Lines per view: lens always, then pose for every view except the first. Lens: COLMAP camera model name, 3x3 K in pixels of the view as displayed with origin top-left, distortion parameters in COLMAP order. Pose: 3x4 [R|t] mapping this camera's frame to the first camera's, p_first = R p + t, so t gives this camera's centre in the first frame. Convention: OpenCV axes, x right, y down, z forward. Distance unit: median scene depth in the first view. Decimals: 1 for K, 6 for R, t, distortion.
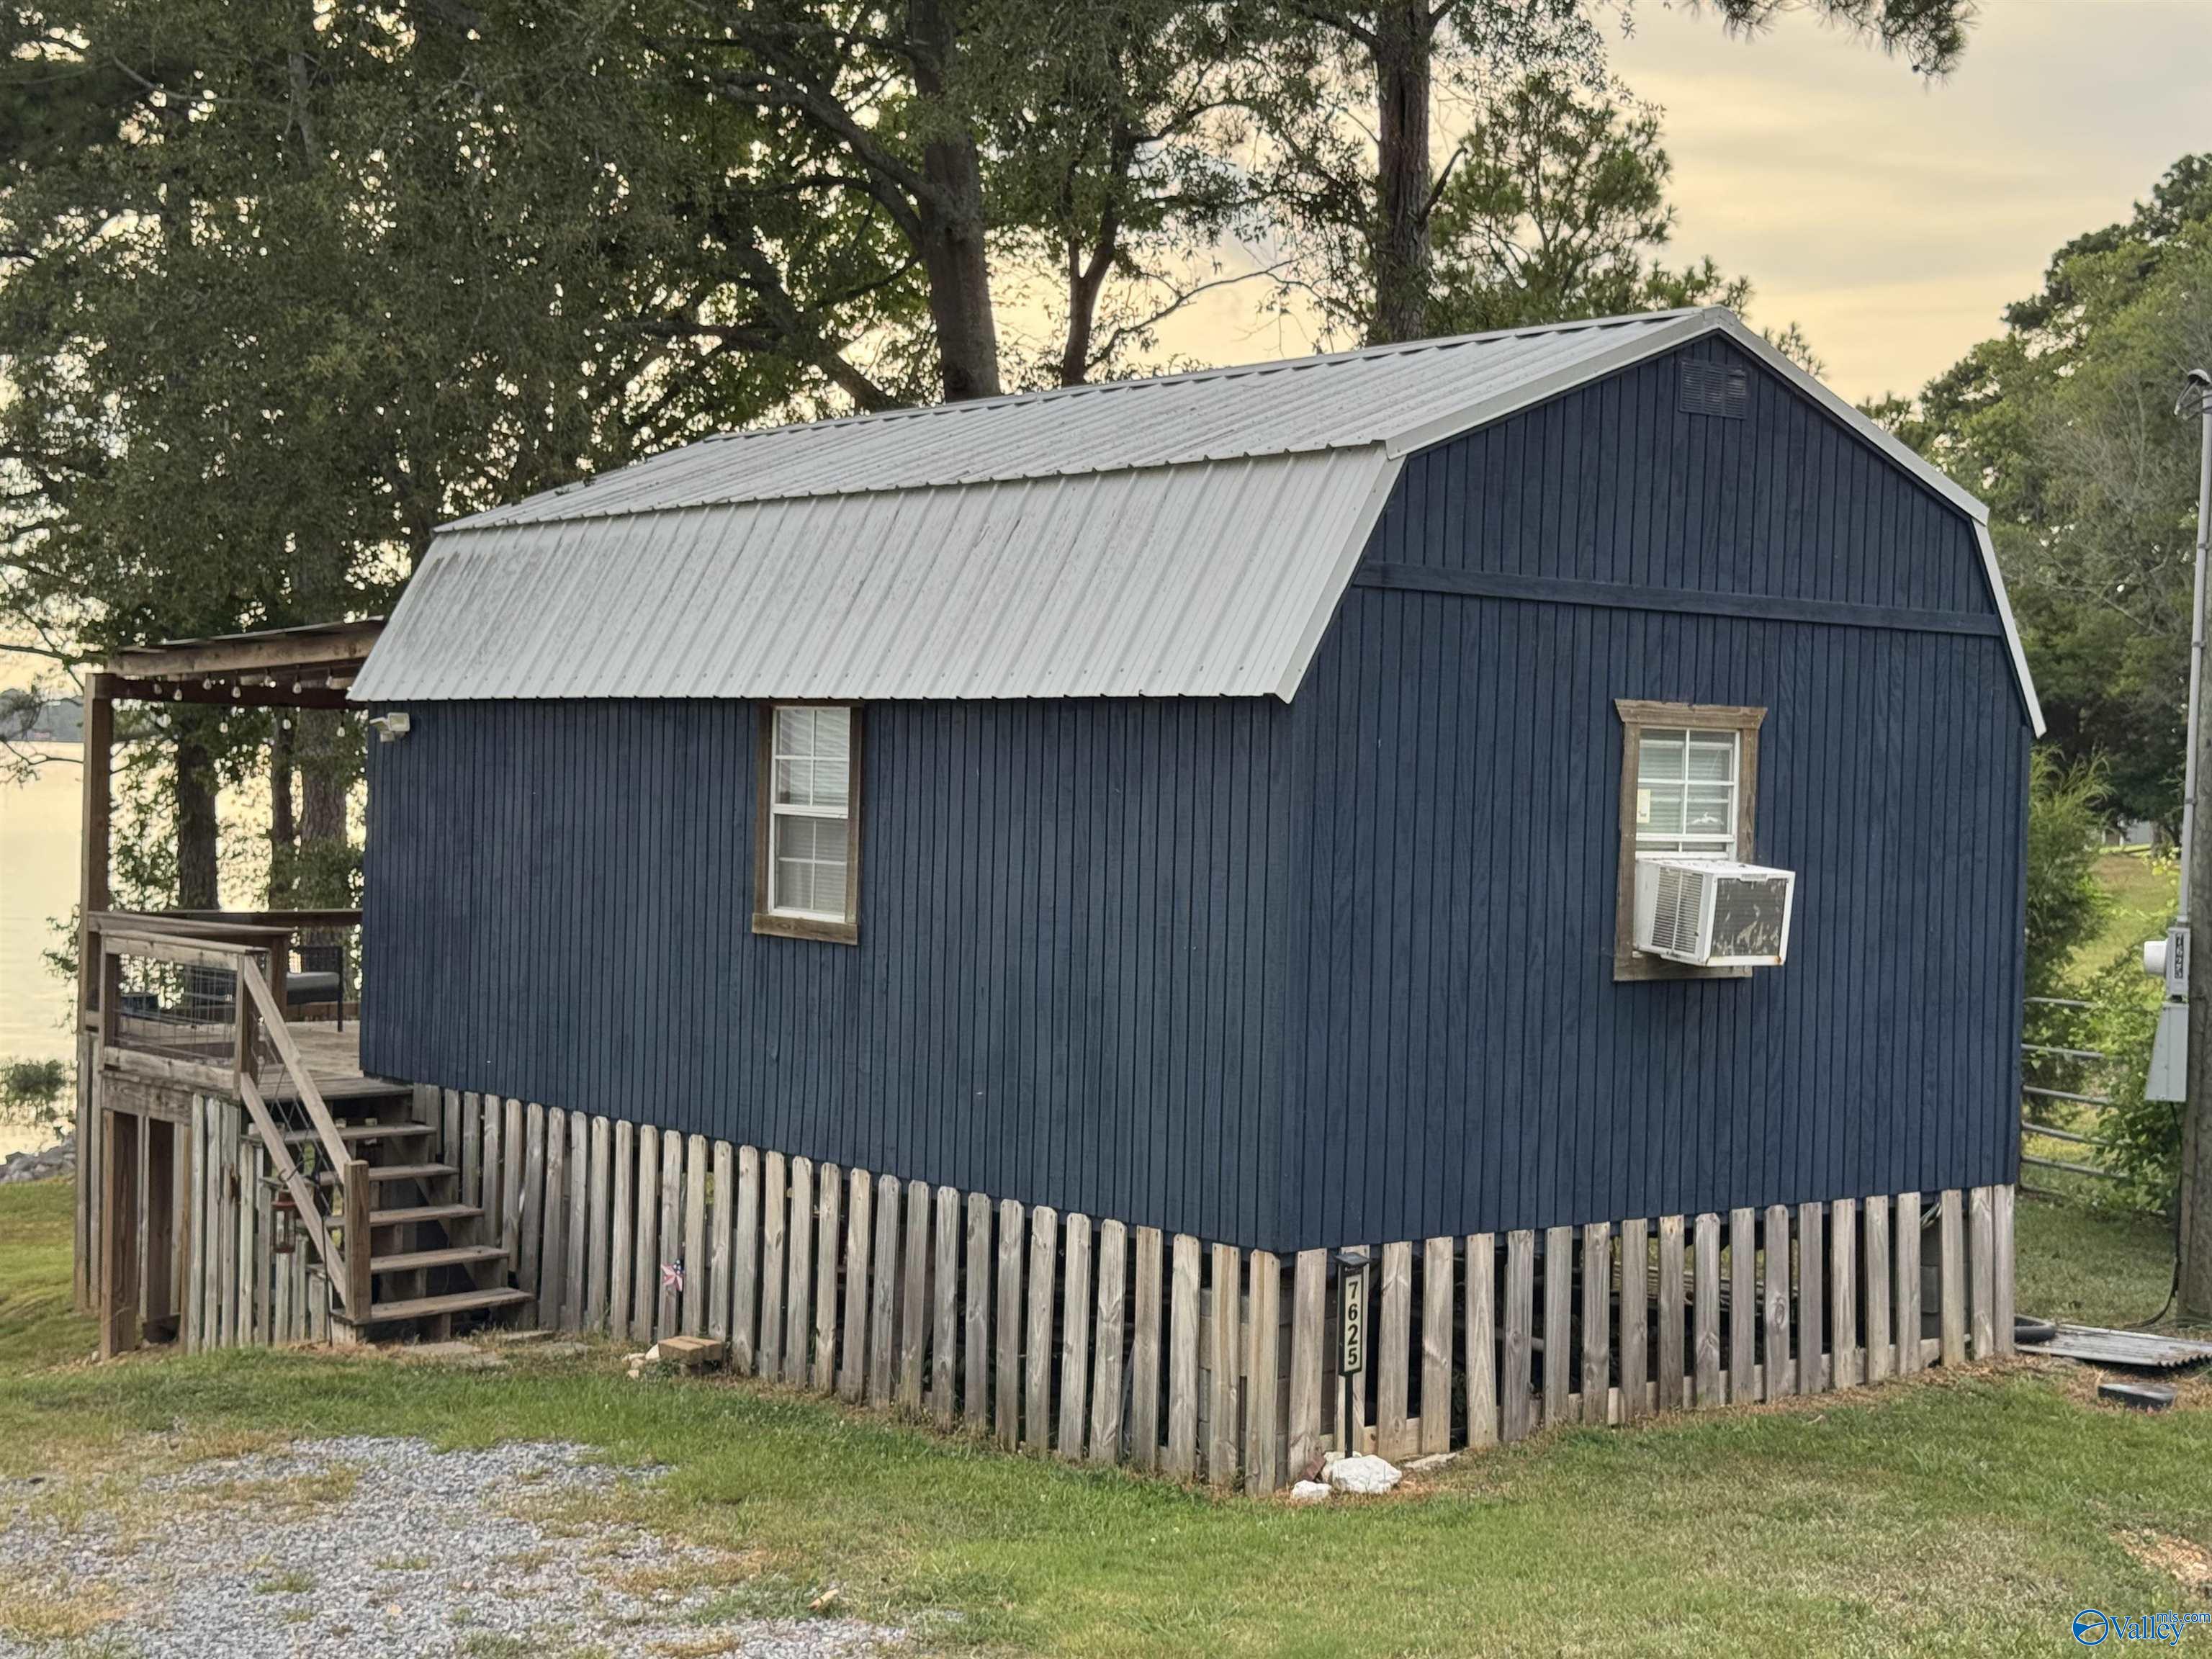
lens RADIAL K [[3105.9, 0, 1106.0], [0, 3105.9, 829.5], [0, 0, 1]] dist [0.170787, -0.346332]
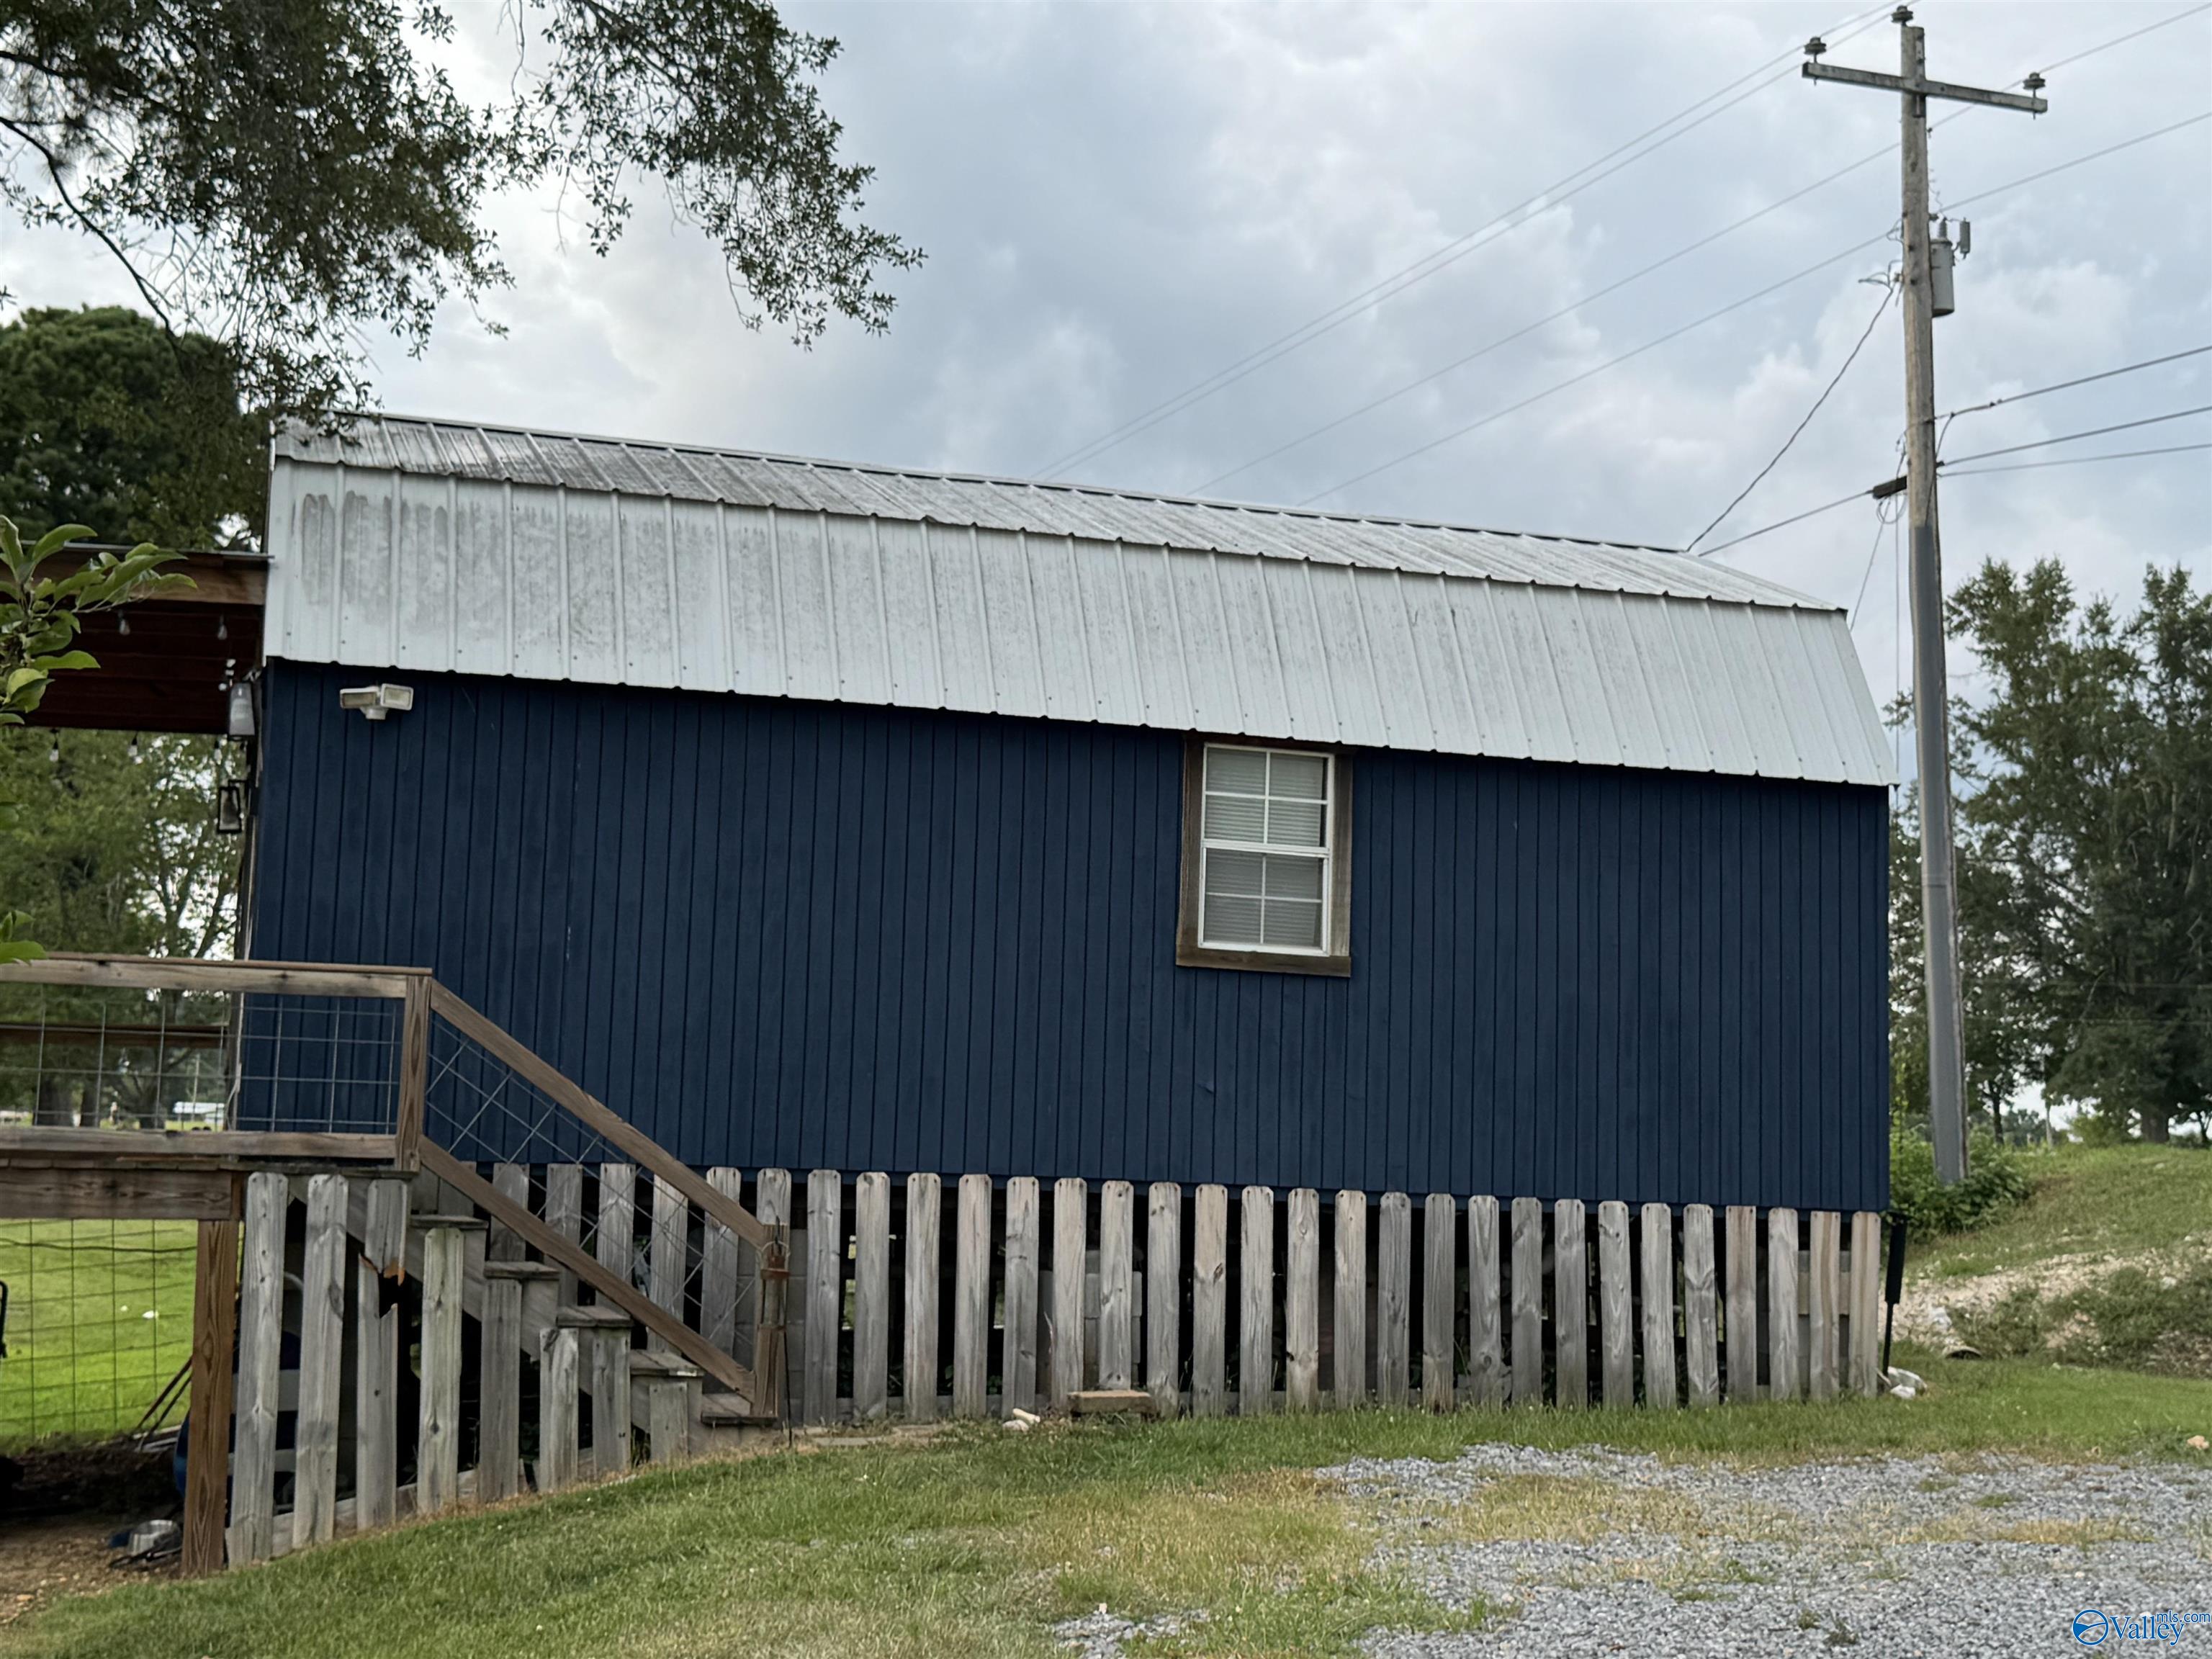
lens RADIAL K [[3031.0, 0, 1109.4], [0, 3031.0, 835.0], [0, 0, 1]] dist [0.134505, -0.081271]
pose [[0.380972, 0.101989, 0.918944, -1.044774], [-0.005761, 0.994140, -0.107946, 0.099069], [-0.924569, 0.035831, 0.379327, 0.670804]]
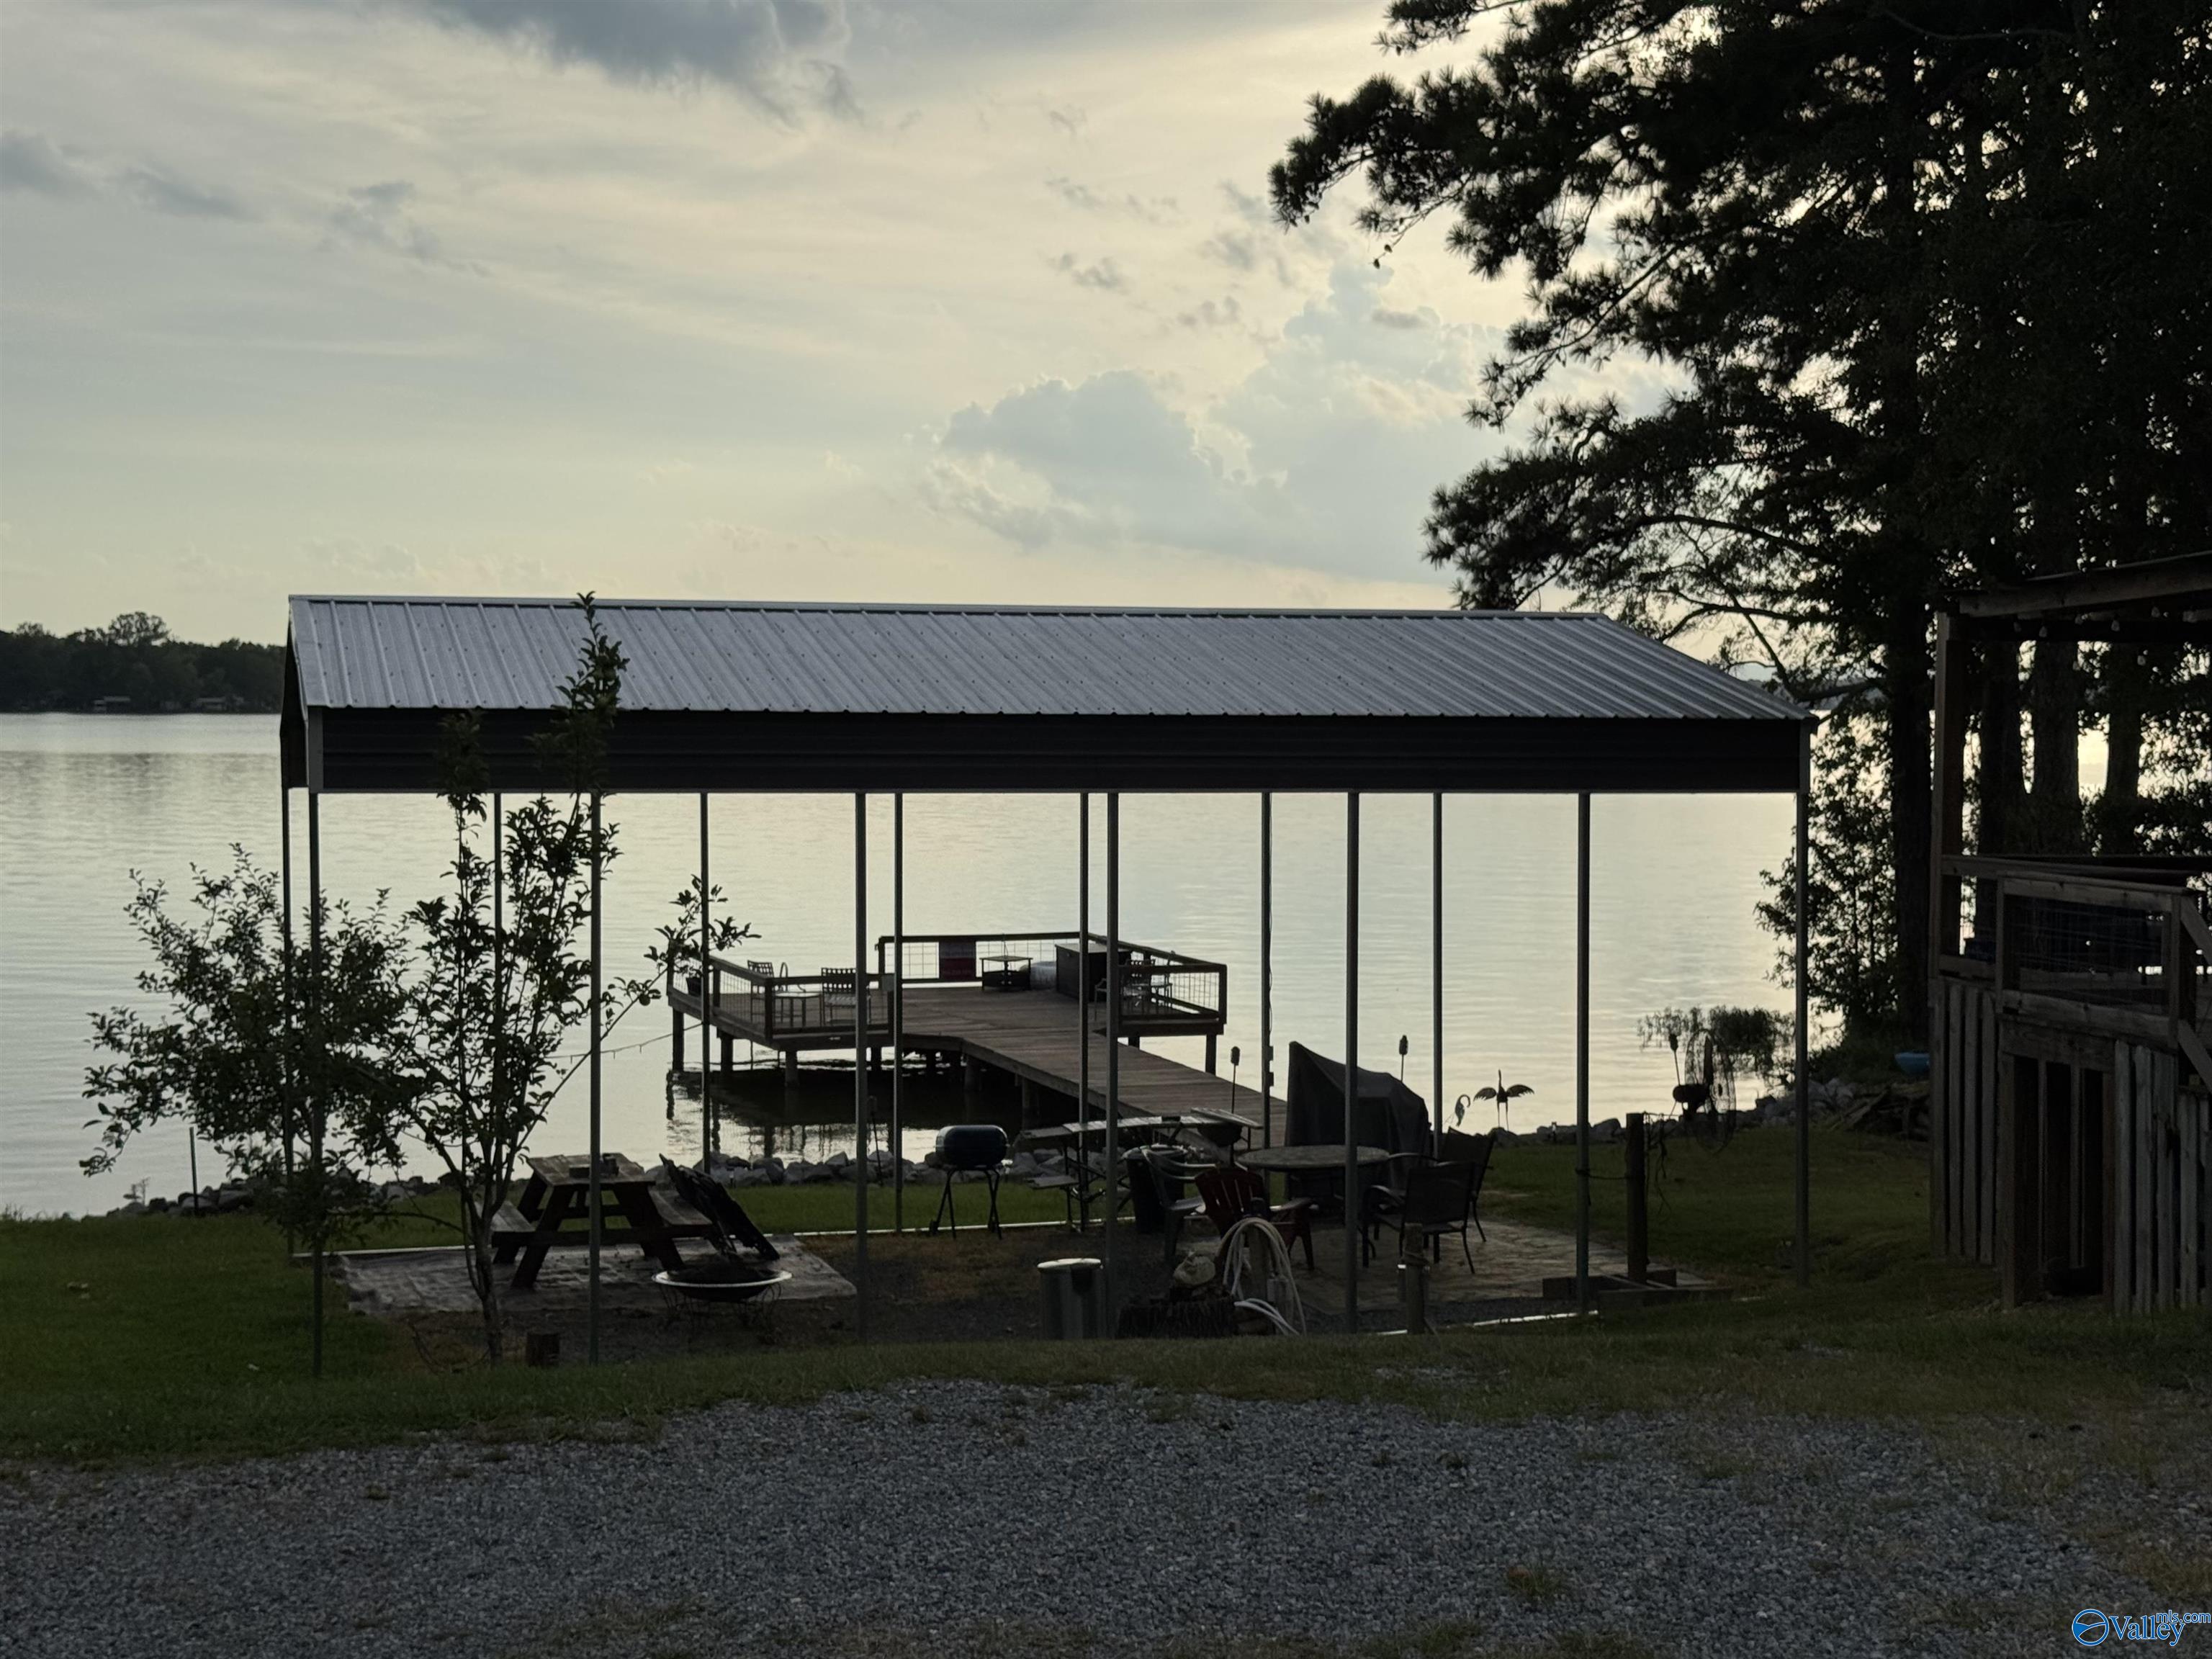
lens RADIAL K [[3105.5, 0, 1114.5], [0, 3105.5, 844.8], [0, 0, 1]] dist [0.162029, -0.276150]
pose [[0.880929, 0.000415, -0.473248, -0.126432], [0.007101, 0.999875, 0.014094, 0.010255], [0.473195, -0.015776, 0.880817, 0.009475]]
